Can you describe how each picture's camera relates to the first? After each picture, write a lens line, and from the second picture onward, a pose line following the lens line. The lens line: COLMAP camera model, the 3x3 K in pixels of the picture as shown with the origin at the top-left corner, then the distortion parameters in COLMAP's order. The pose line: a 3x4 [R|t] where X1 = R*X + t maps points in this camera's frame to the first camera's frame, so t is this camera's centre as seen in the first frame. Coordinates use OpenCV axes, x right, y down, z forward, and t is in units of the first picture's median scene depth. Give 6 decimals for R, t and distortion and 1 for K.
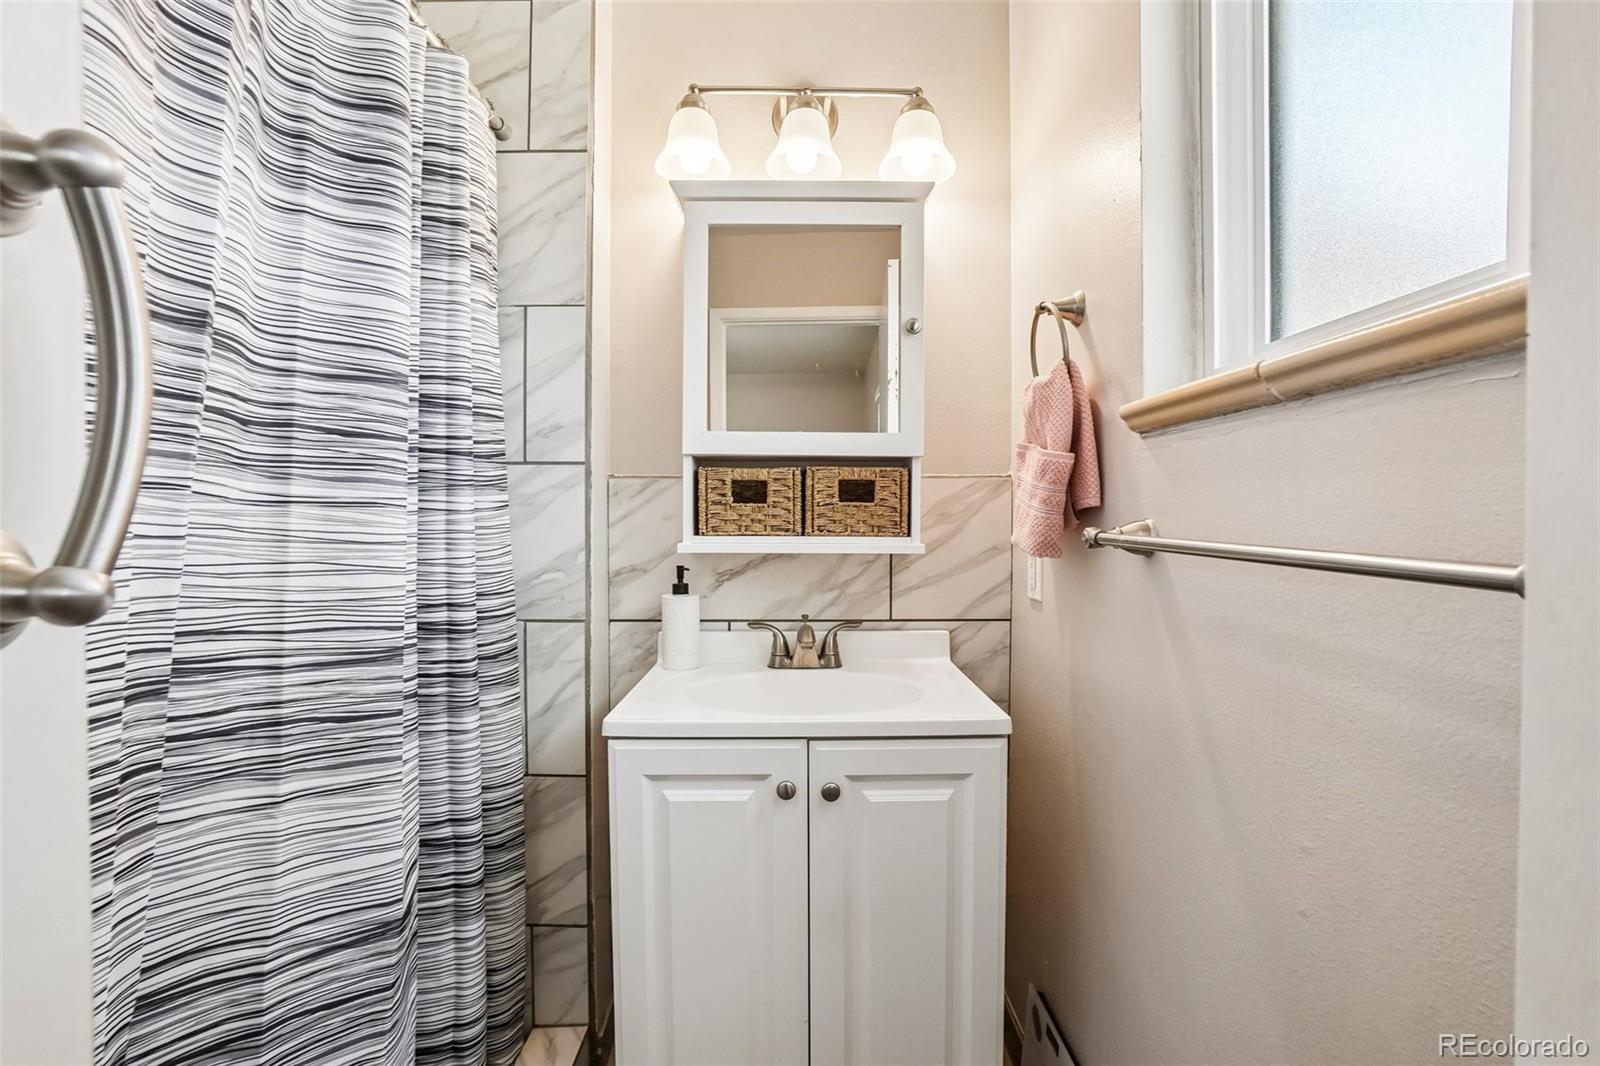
lens RADIAL K [[730.1, 0, 799.9], [0, 730.1, 530.2], [0, 0, 1]] dist [-0.010439, 0.002359]
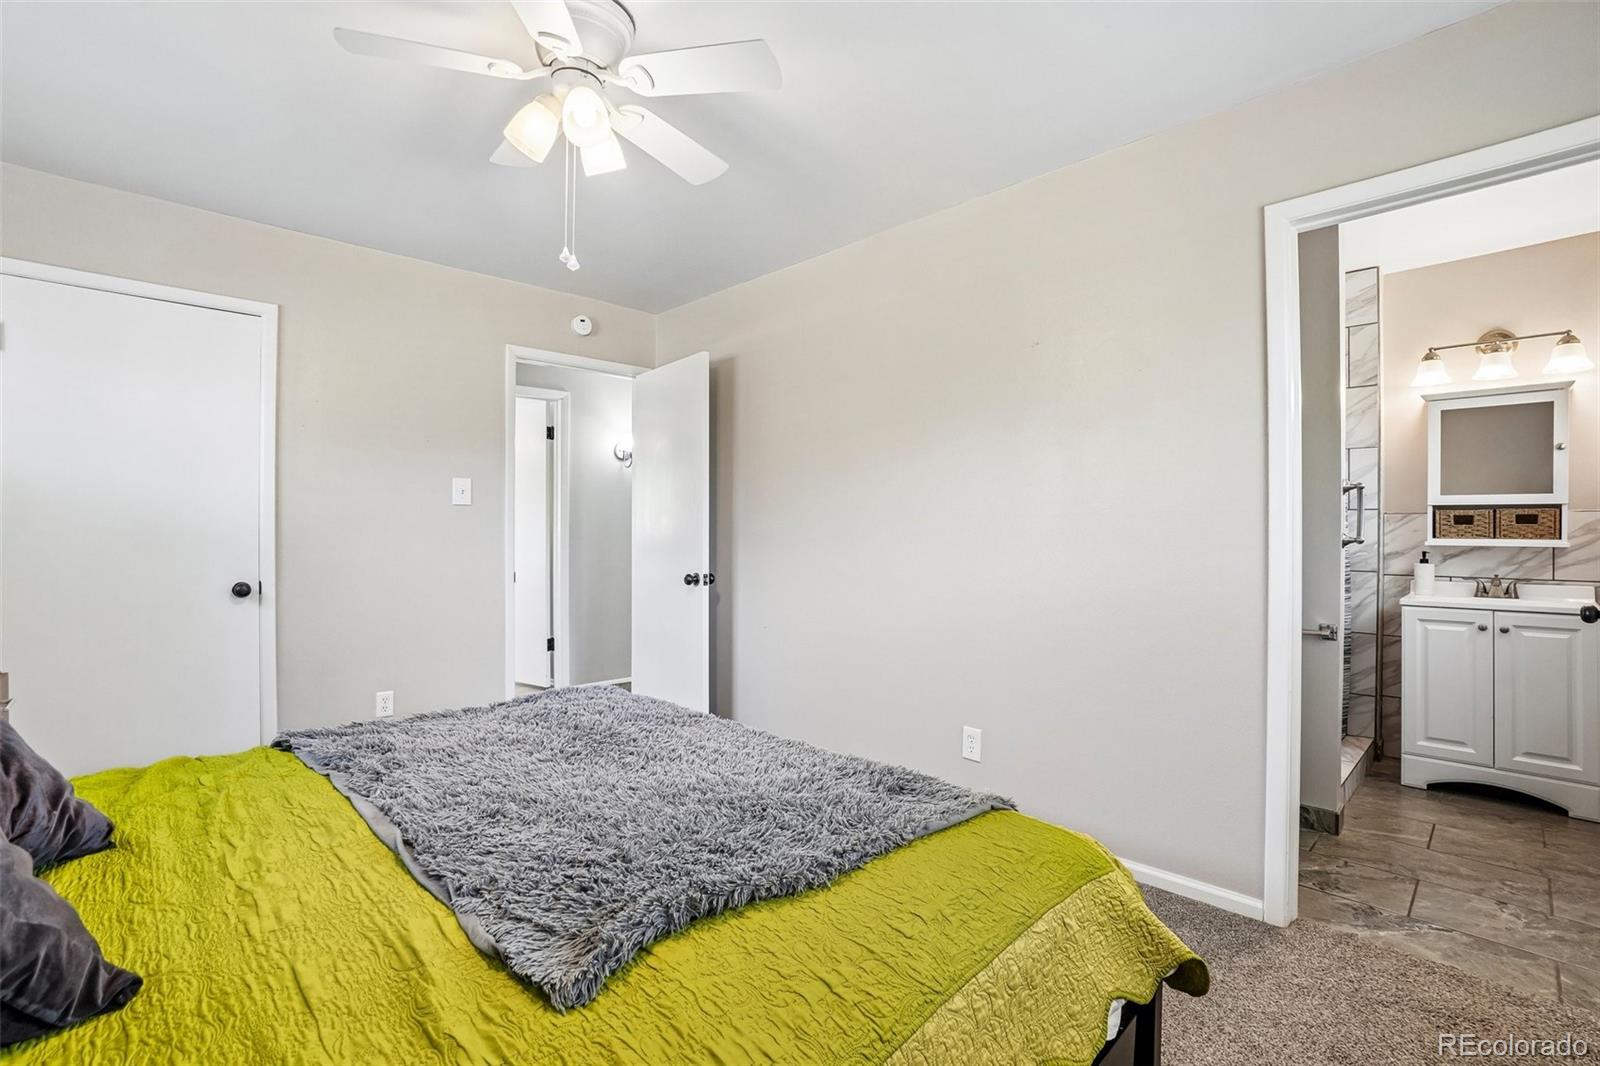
lens RADIAL K [[730.1, 0, 806.6], [0, 730.1, 535.1], [0, 0, 1]] dist [-0.010439, 0.002359]
pose [[0.706880, 0.002294, -0.707329, 0.087119], [-0.011242, 0.999905, -0.007993, 0.038987], [0.707244, 0.013602, 0.706839, -2.153016]]
